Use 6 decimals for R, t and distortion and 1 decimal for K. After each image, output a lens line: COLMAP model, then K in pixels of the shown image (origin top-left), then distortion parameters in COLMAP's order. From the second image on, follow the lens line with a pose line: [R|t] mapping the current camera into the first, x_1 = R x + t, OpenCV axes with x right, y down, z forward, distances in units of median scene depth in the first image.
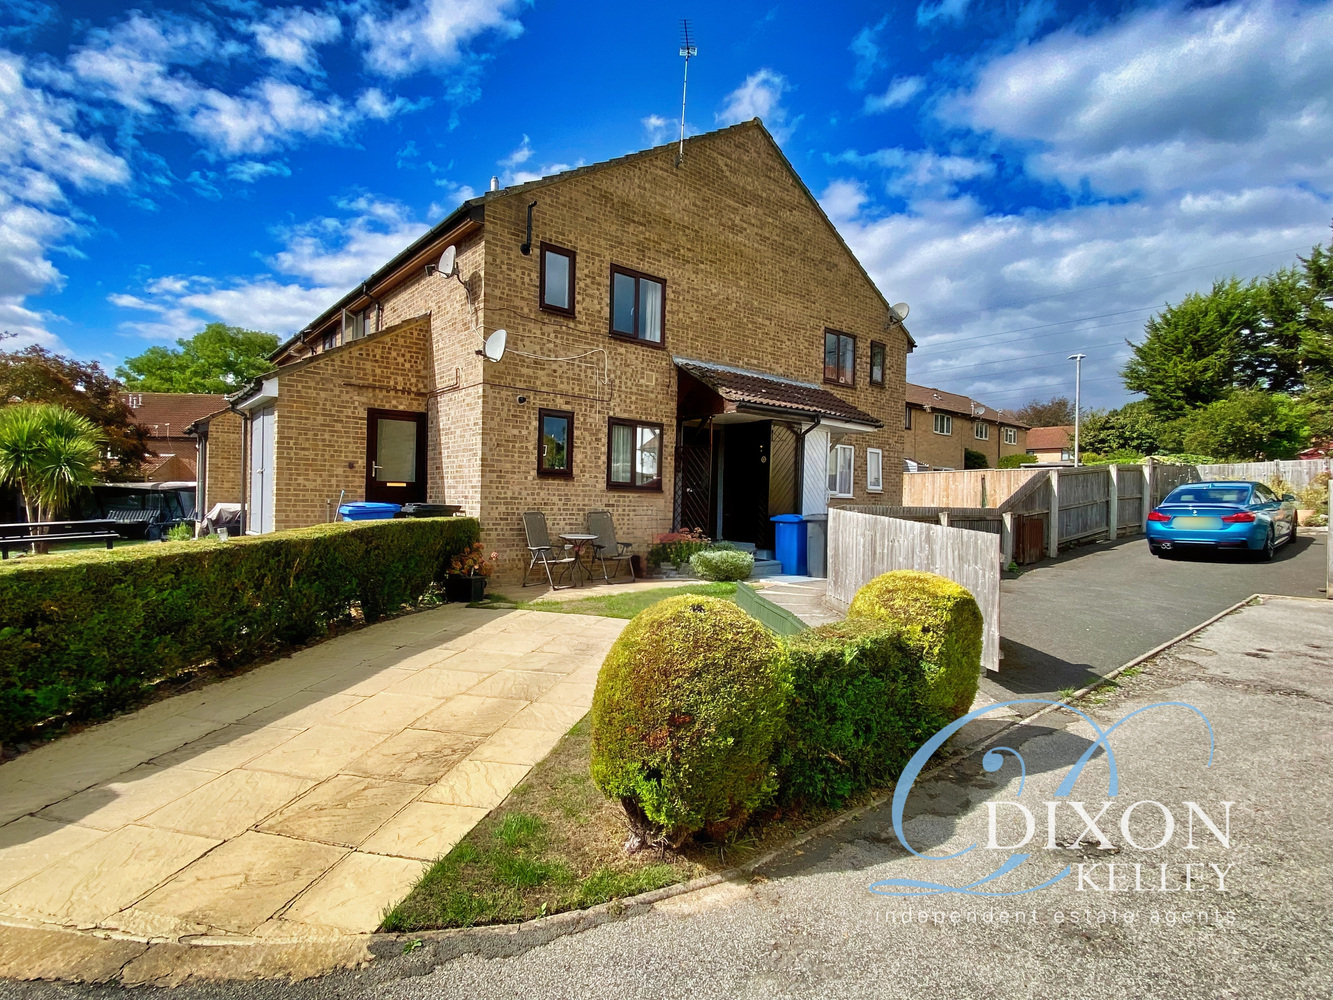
lens RADIAL K [[680.1, 0, 670.5], [0, 680.1, 497.3], [0, 0, 1]] dist [-0.005140, -0.003878]
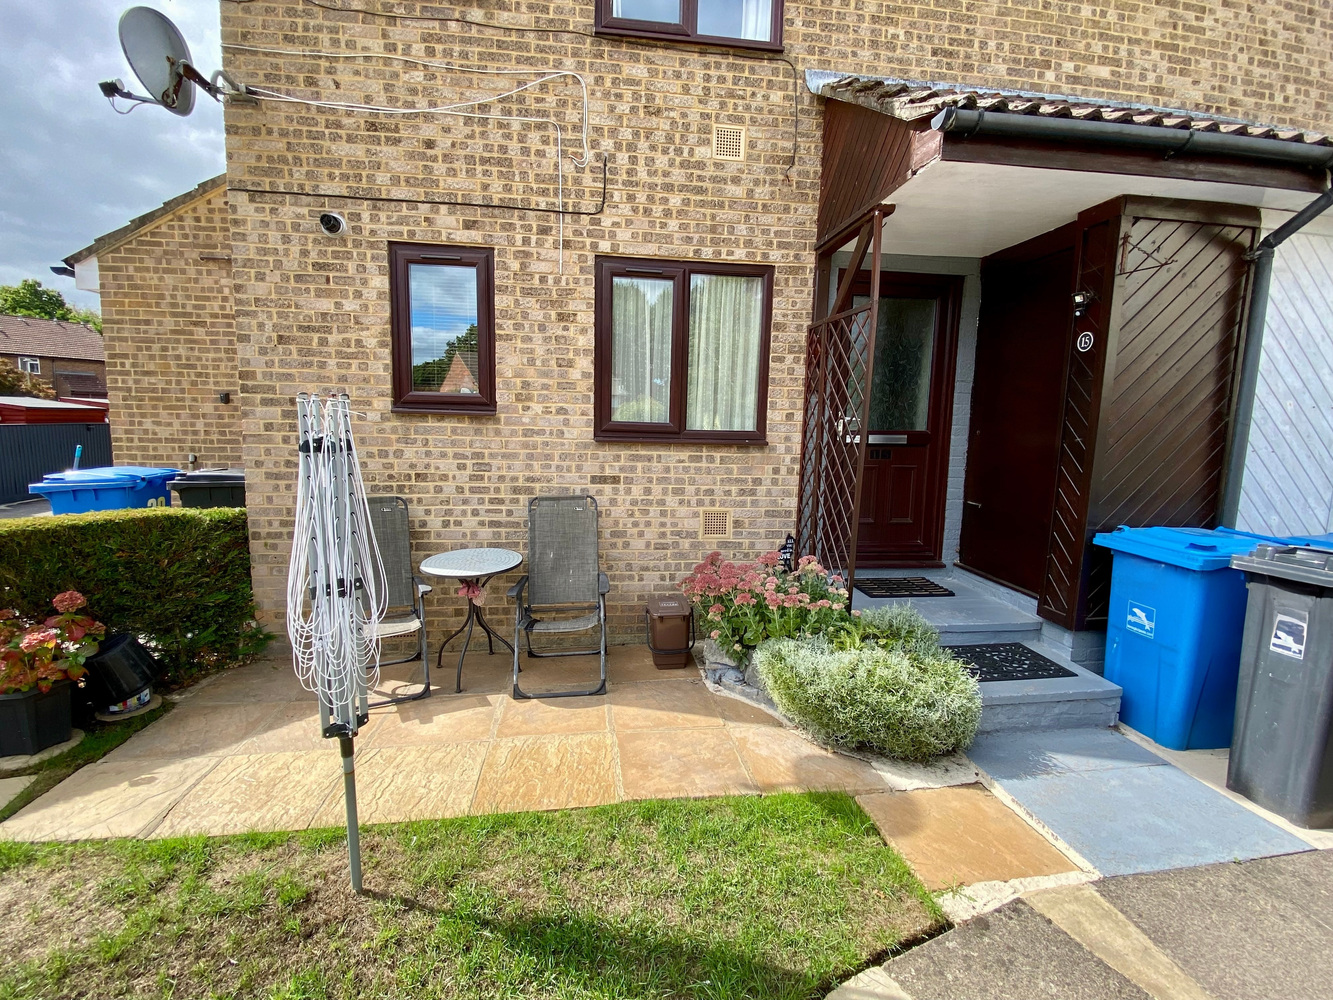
lens RADIAL K [[598.2, 0, 668.4], [0, 598.2, 500.9], [0, 0, 1]] dist [-0.014558, -0.003840]
pose [[0.835390, 0.068498, -0.545372, 0.144135], [-0.000944, 0.992382, 0.123197, -0.020587], [0.549656, -0.102403, 0.829091, 0.741205]]
